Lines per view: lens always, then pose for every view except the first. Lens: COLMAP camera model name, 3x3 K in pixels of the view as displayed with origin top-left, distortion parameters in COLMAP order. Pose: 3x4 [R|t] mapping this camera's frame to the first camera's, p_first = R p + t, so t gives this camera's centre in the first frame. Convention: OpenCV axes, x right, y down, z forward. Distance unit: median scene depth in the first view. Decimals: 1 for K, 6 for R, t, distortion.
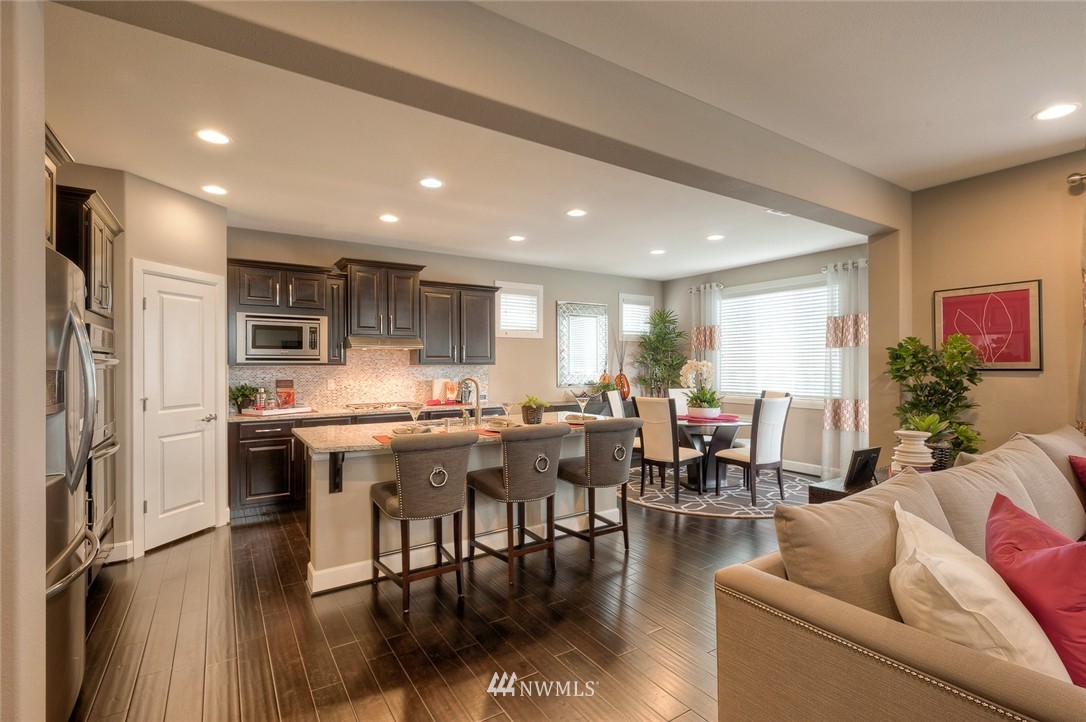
lens RADIAL K [[524.0, 0, 561.8], [0, 524.0, 360.6], [0, 0, 1]] dist [0.002836, 0.000323]
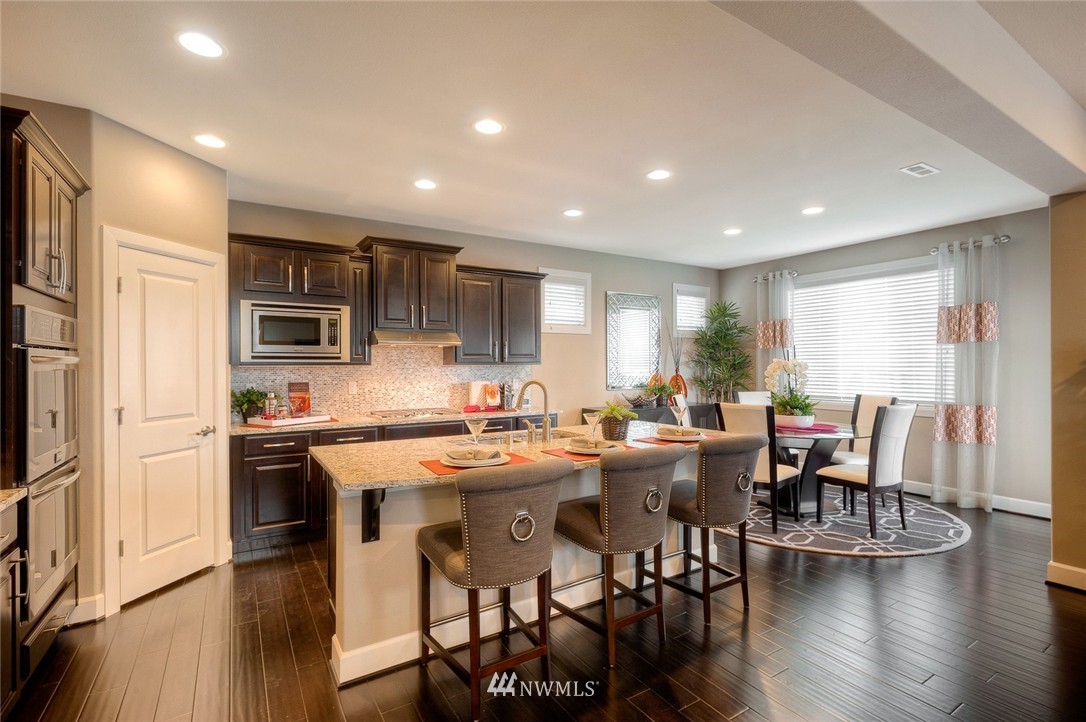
lens RADIAL K [[524.0, 0, 561.7], [0, 524.0, 361.4], [0, 0, 1]] dist [0.002836, 0.000323]
pose [[0.999849, -0.000886, -0.017367, -0.104831], [0.000923, 0.999997, 0.002158, 0.001980], [0.017365, -0.002173, 0.999847, 0.190583]]
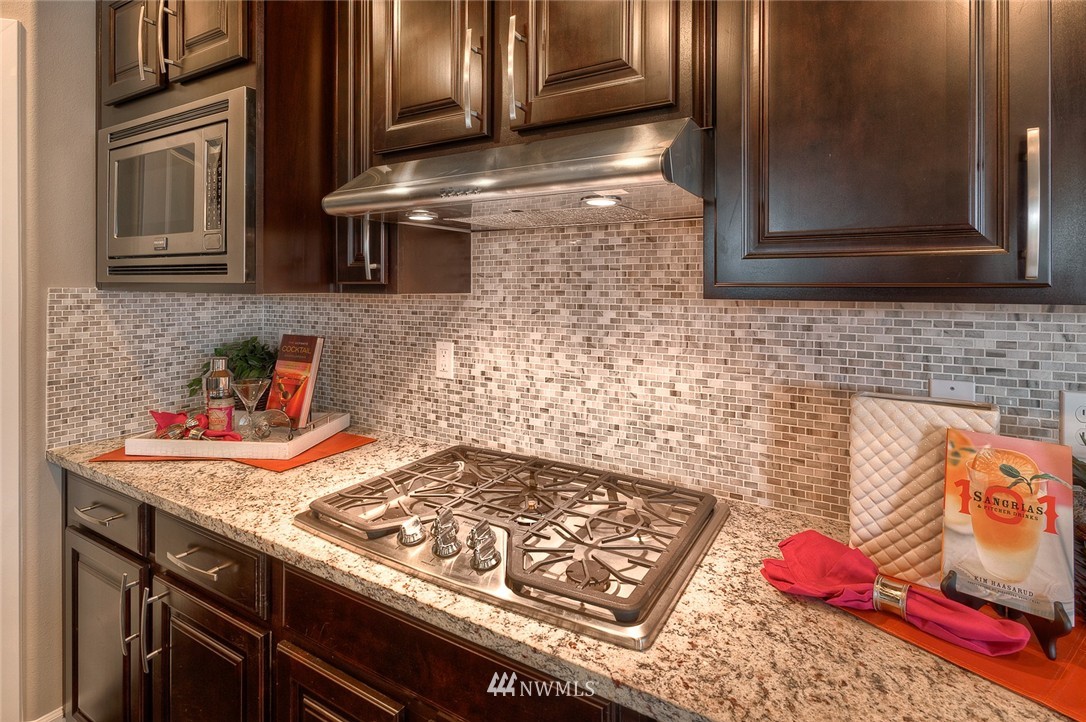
lens RADIAL K [[524.0, 0, 562.9], [0, 524.0, 285.7], [0, 0, 1]] dist [0.002836, 0.000323]
pose [[0.427411, 0.005477, -0.904041, -0.185564], [0.001899, 0.999974, 0.006956, 0.004868], [0.904056, -0.004689, 0.427389, 1.100351]]
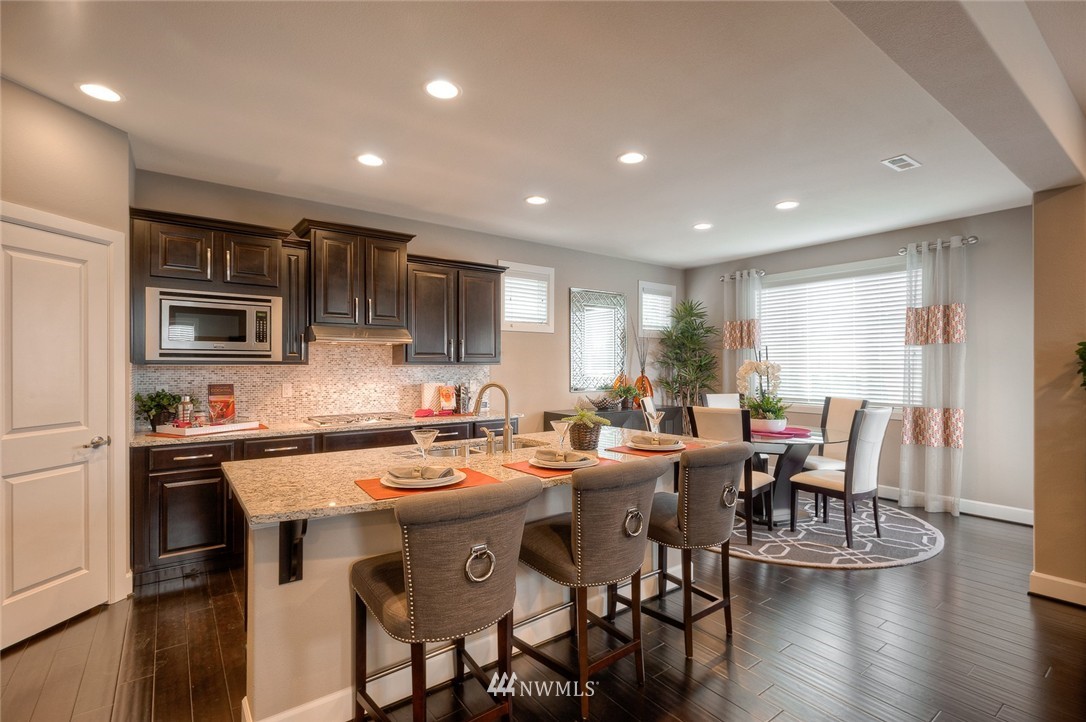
lens RADIAL K [[524.0, 0, 564.0], [0, 524.0, 362.3], [0, 0, 1]] dist [0.002836, 0.000323]
pose [[0.997814, 0.003815, 0.065979, -0.112042], [-0.003991, 0.999989, 0.002538, 0.002859], [-0.065968, -0.002795, 0.997818, 0.266475]]
